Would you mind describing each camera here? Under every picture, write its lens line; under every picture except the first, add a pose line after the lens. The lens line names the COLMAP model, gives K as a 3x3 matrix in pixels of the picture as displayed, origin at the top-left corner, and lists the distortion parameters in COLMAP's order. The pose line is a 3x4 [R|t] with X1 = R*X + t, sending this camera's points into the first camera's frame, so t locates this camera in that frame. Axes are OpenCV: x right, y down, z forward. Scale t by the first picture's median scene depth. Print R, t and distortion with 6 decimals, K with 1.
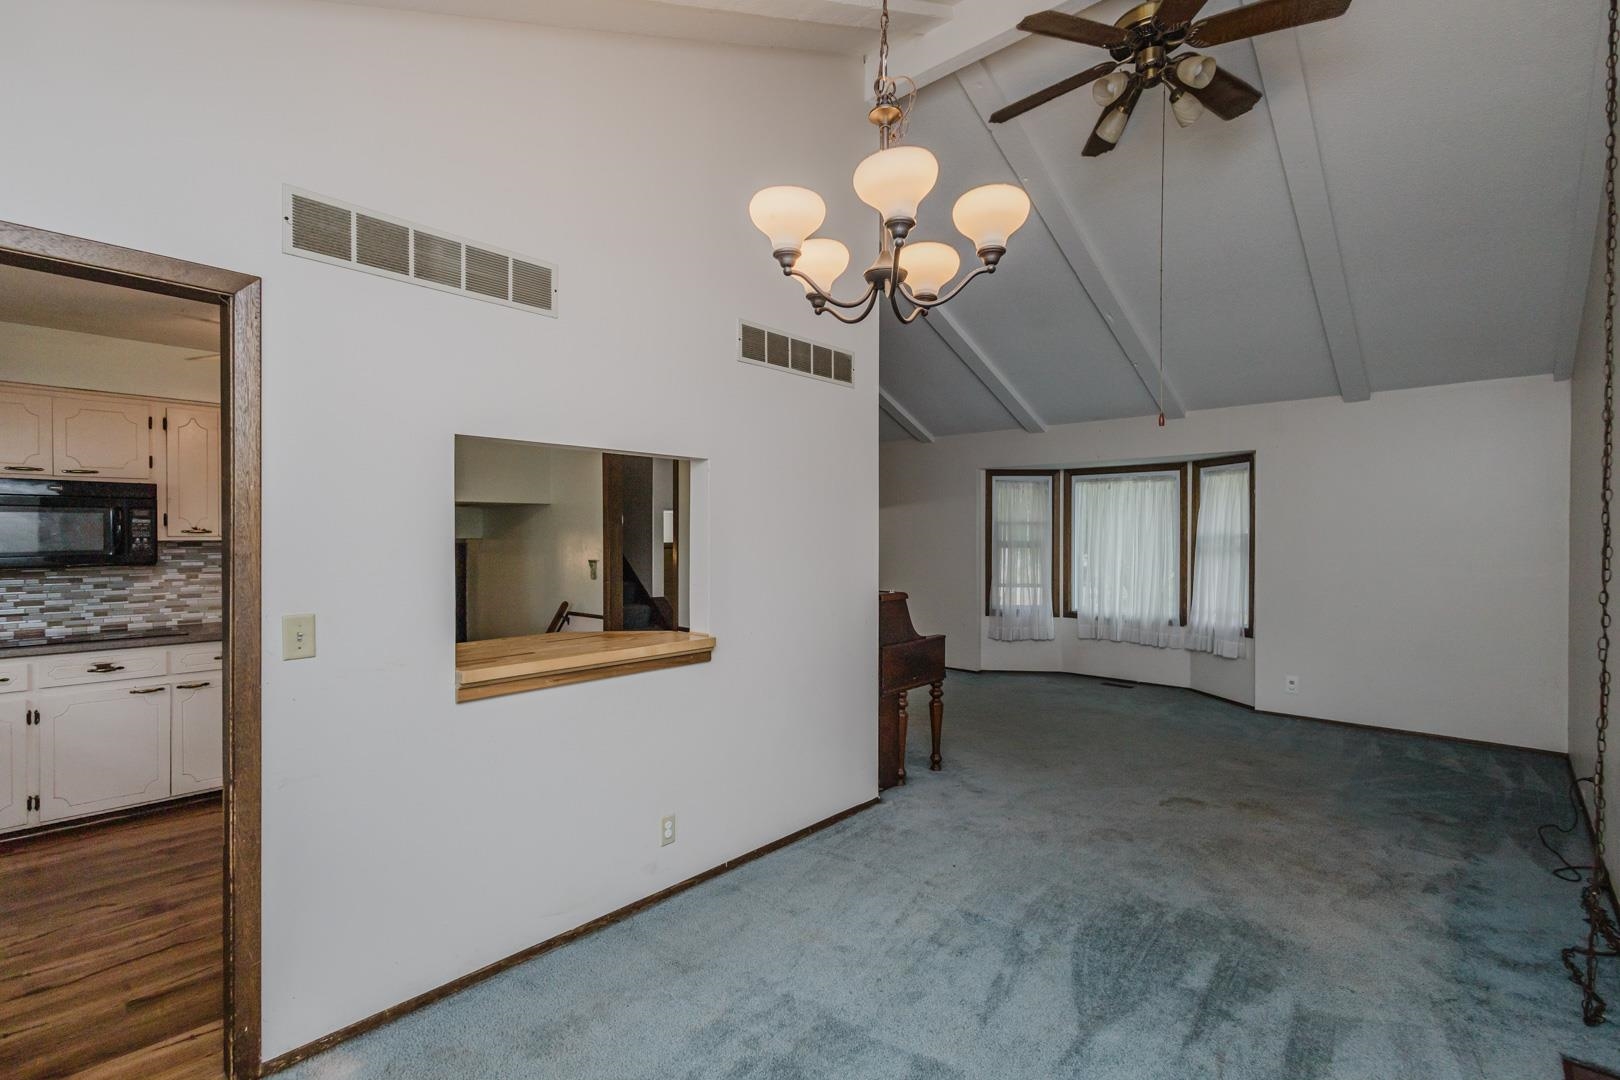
lens RADIAL K [[745.5, 0, 796.5], [0, 745.5, 547.8], [0, 0, 1]] dist [0.005112, -0.001377]
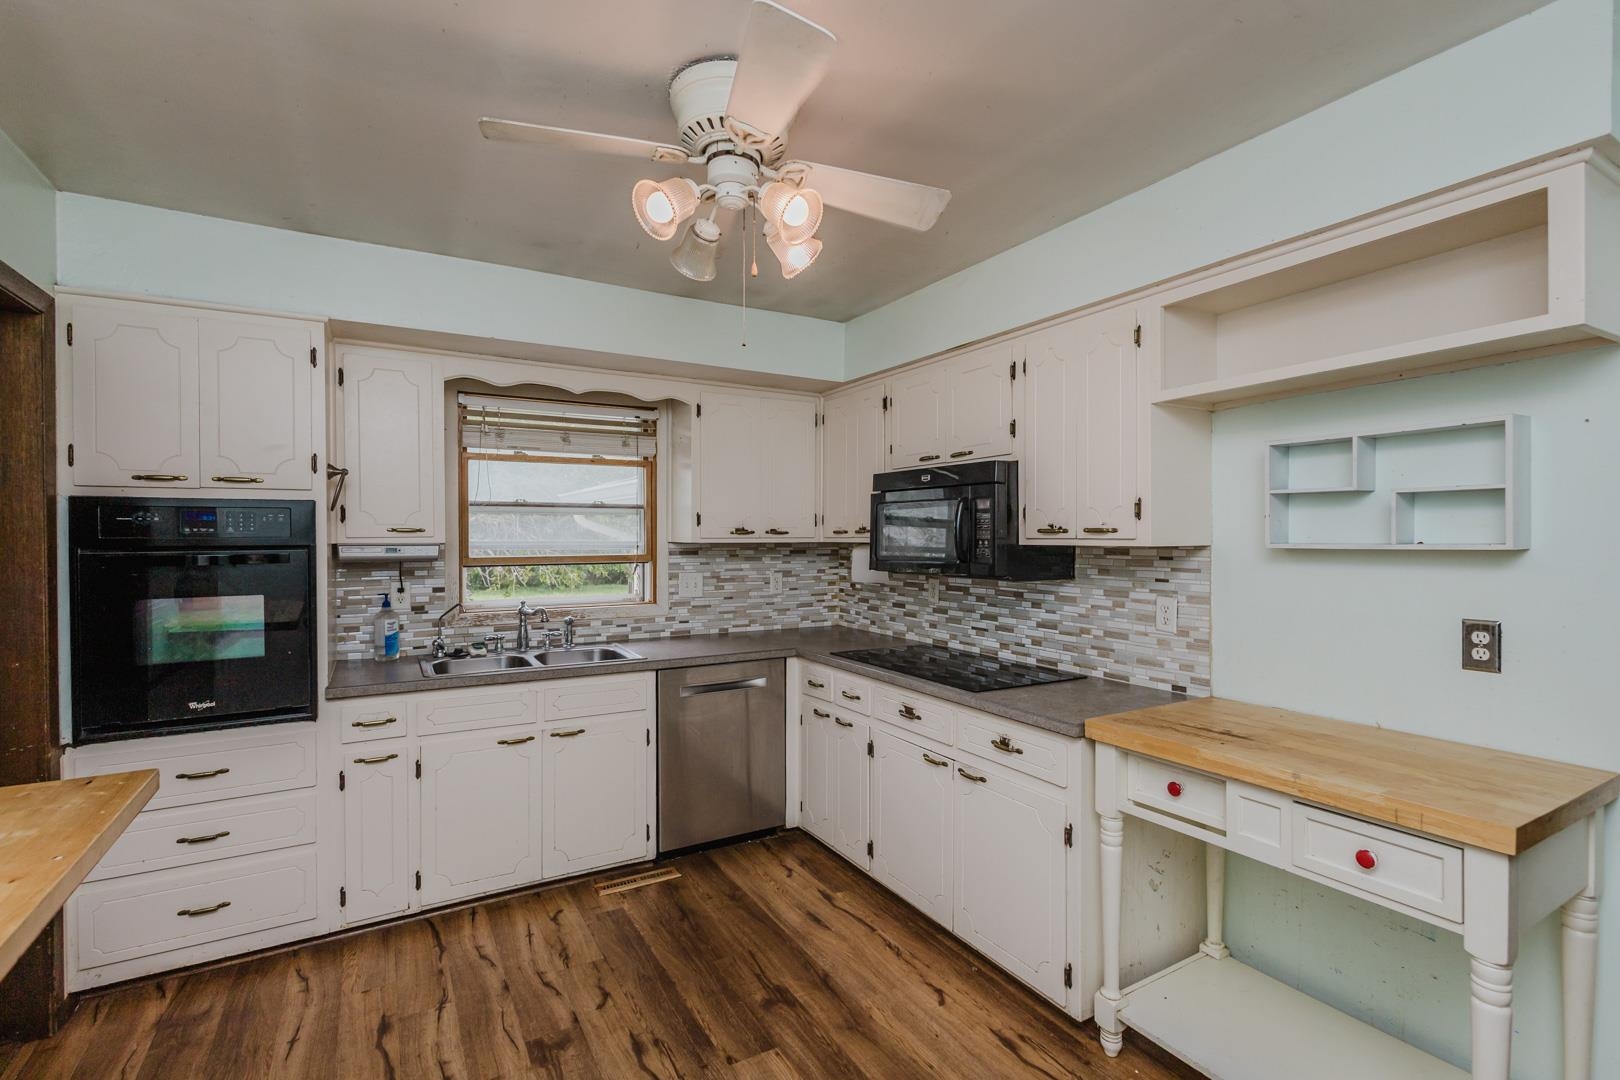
lens RADIAL K [[745.5, 0, 810.3], [0, 745.5, 544.1], [0, 0, 1]] dist [0.005112, -0.001377]
pose [[-0.272747, 0.010364, -0.962030, -0.150452], [-0.022869, 0.999590, 0.017253, -0.016217], [0.961814, 0.026707, -0.272398, 0.934006]]
